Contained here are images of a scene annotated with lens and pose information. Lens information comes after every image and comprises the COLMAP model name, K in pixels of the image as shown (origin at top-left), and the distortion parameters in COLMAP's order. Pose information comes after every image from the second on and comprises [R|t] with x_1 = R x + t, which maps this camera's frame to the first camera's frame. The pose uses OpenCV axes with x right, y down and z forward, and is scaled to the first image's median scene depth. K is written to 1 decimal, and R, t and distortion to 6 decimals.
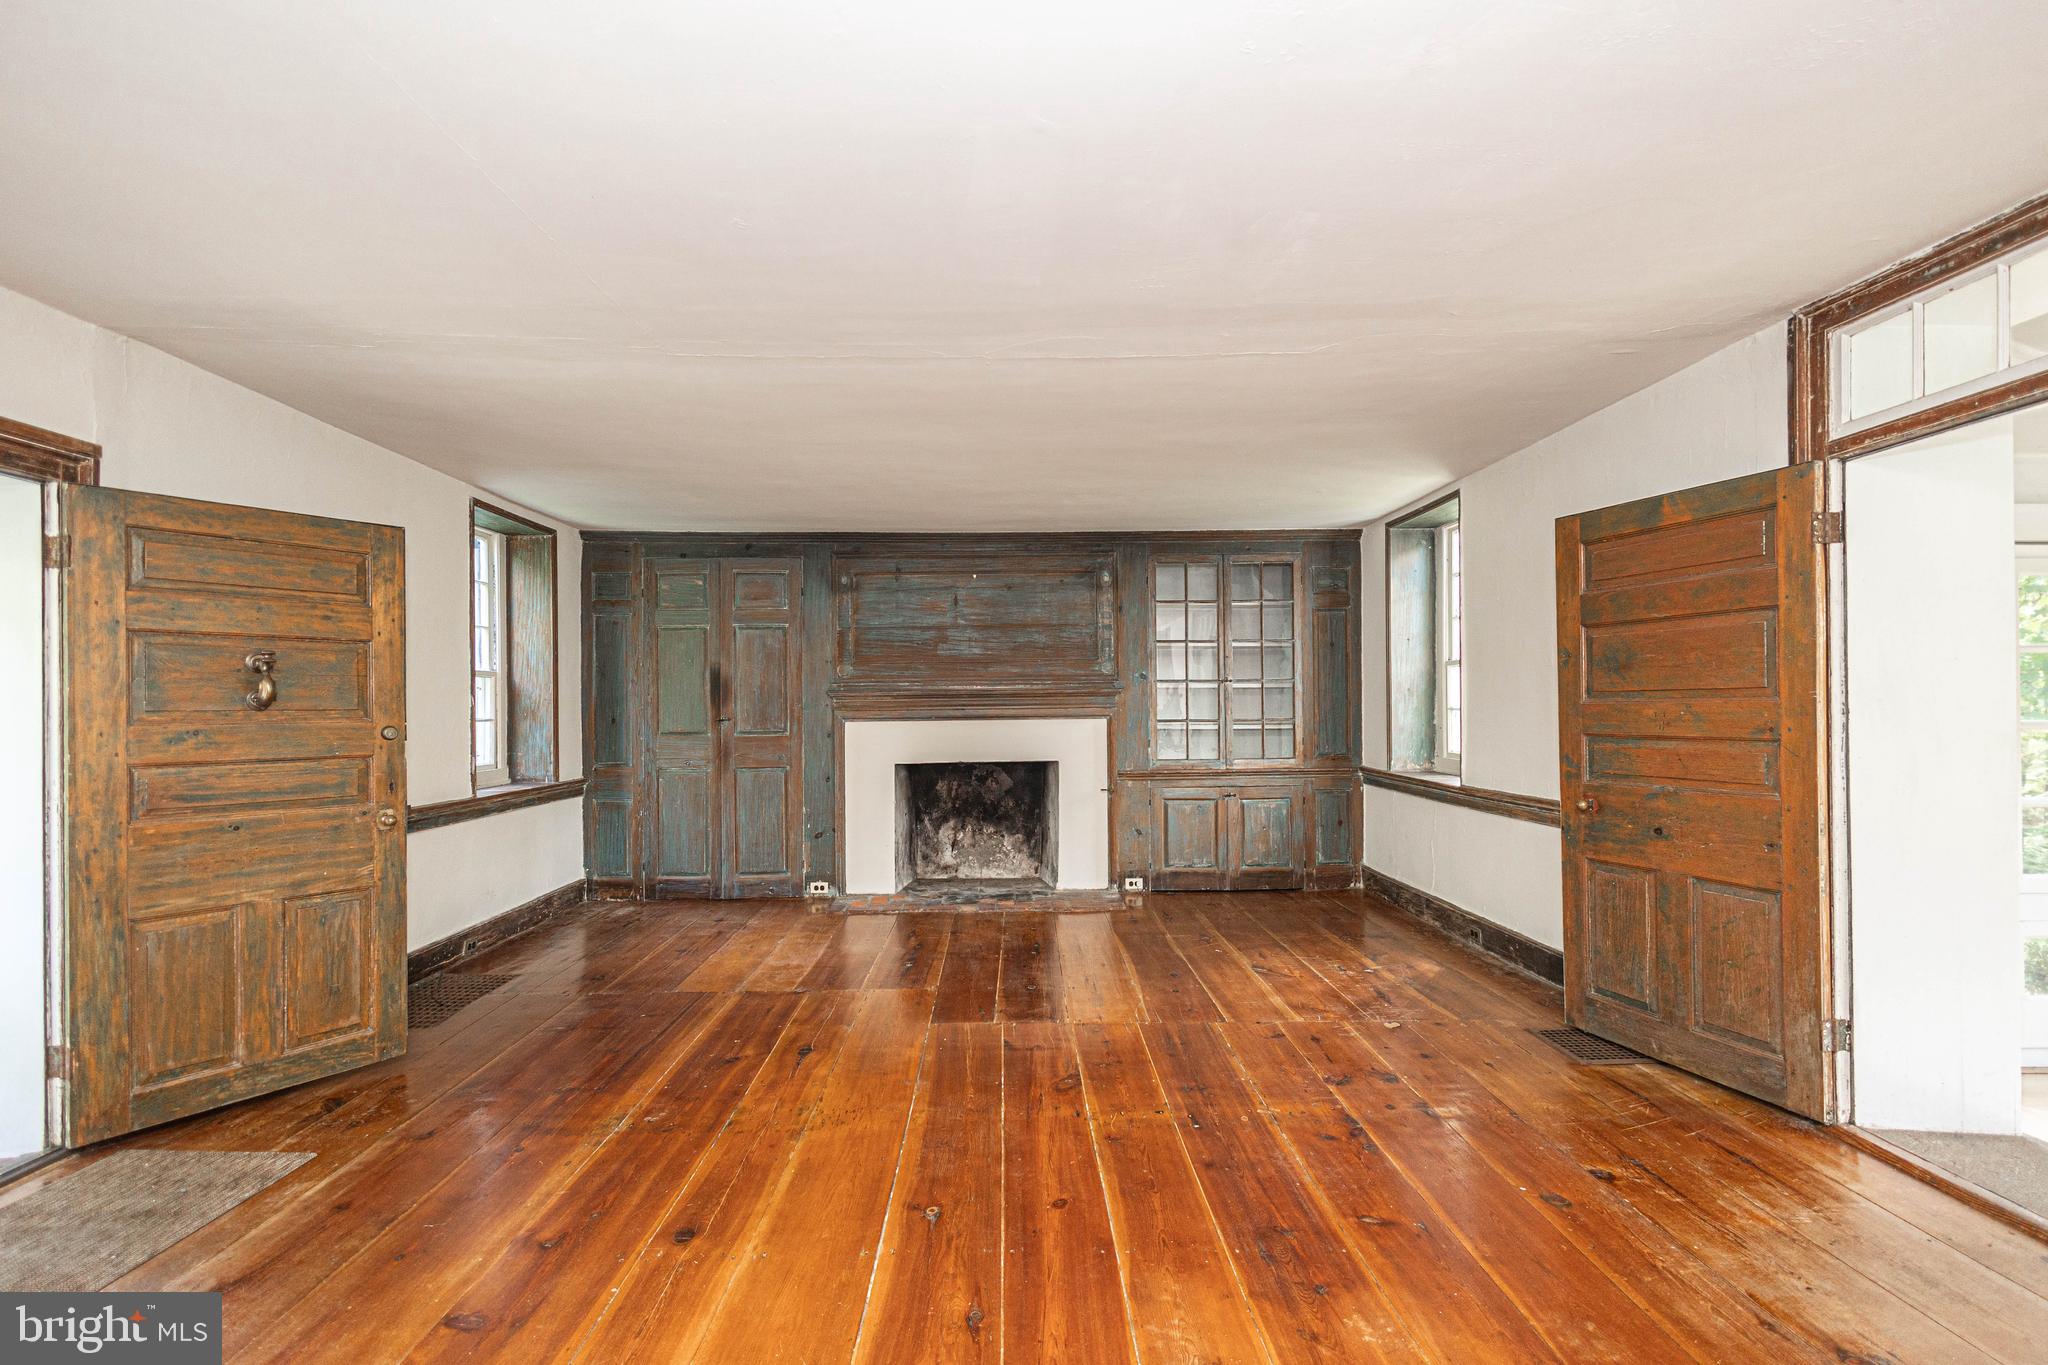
lens RADIAL K [[972.9, 0, 1015.2], [0, 972.9, 700.0], [0, 0, 1]] dist [0.014695, -0.003288]
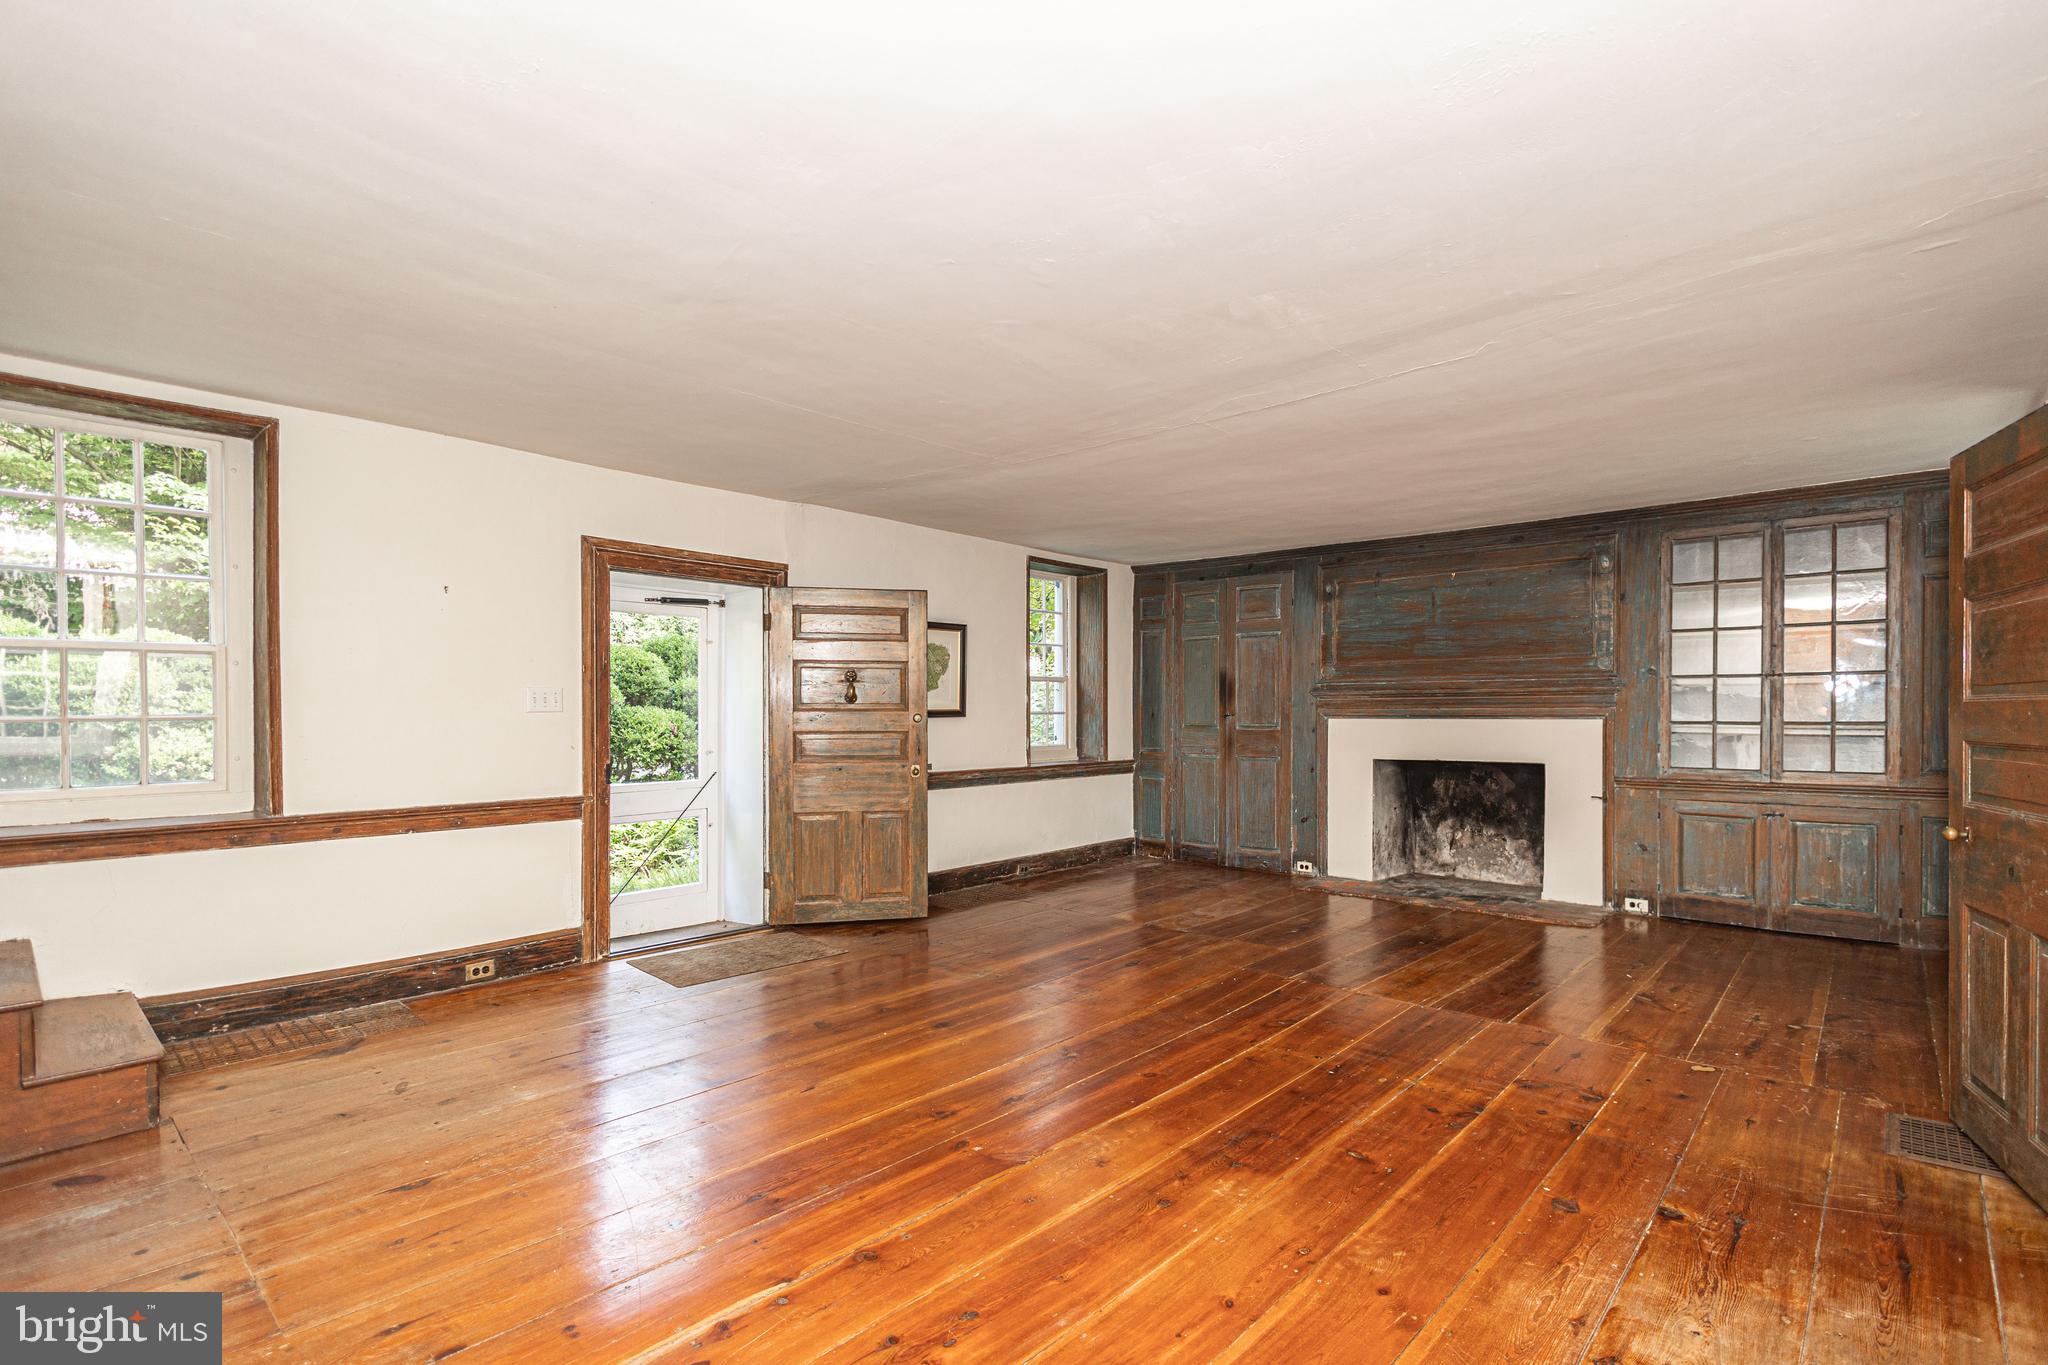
lens RADIAL K [[972.9, 0, 1024.7], [0, 972.9, 714.5], [0, 0, 1]] dist [0.014695, -0.003288]
pose [[0.730861, 0.011266, -0.682434, 0.434078], [-0.001009, 0.999881, 0.015426, 0.001993], [0.682526, -0.010586, 0.730785, -0.043687]]
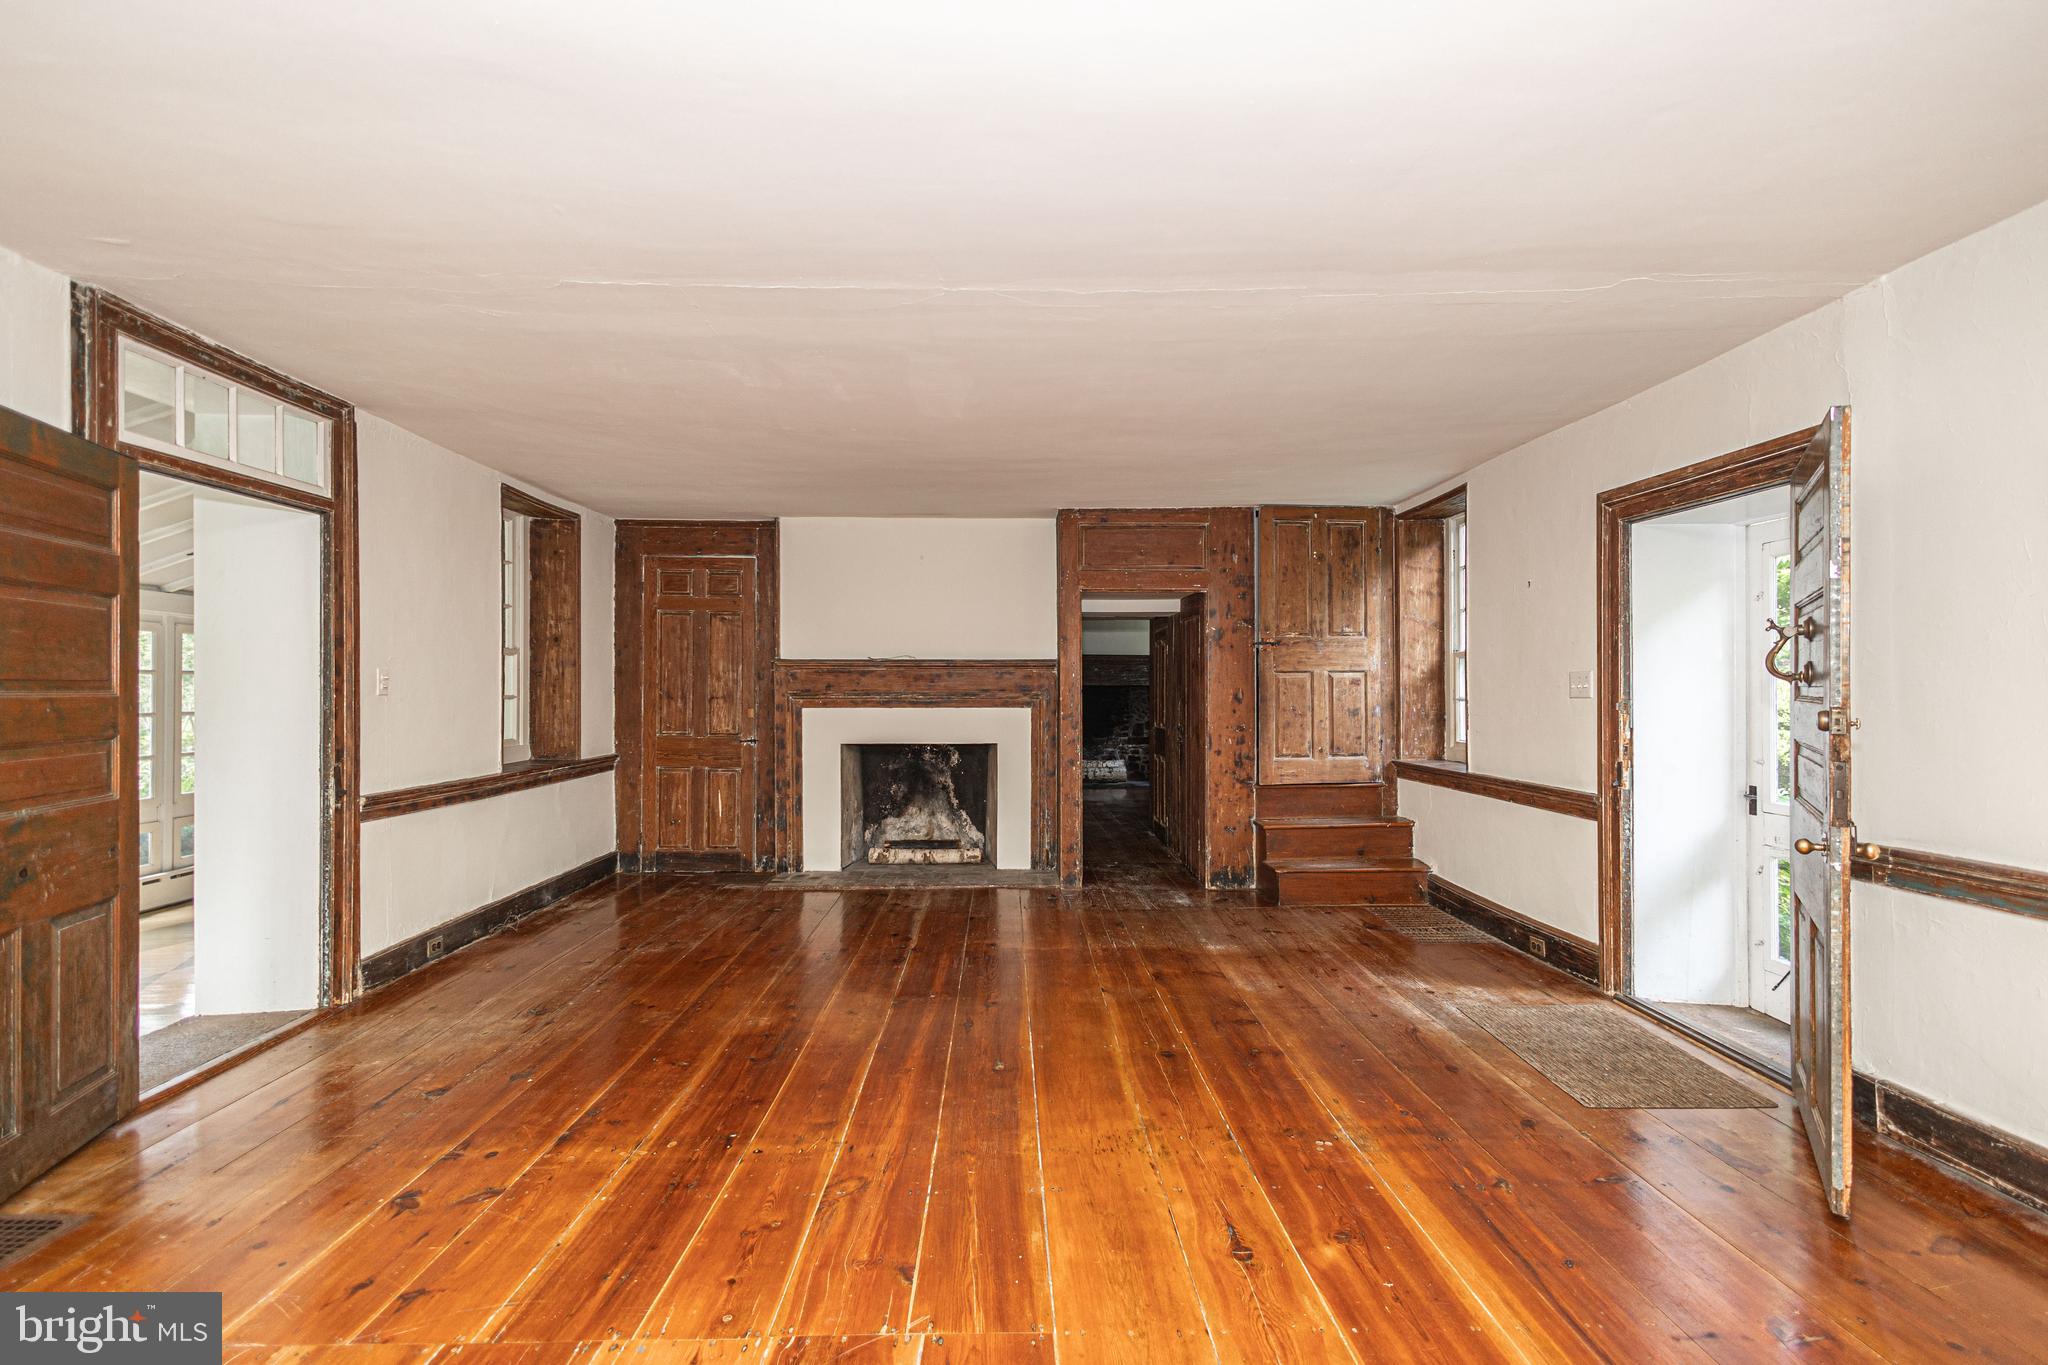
lens RADIAL K [[972.9, 0, 1023.8], [0, 972.9, 682.9], [0, 0, 1]] dist [0.014695, -0.003288]
pose [[-0.999907, 0.011391, -0.007459, -0.059290], [0.011478, 0.999865, -0.011798, 0.006327], [0.007323, -0.011883, -0.999903, 1.222459]]
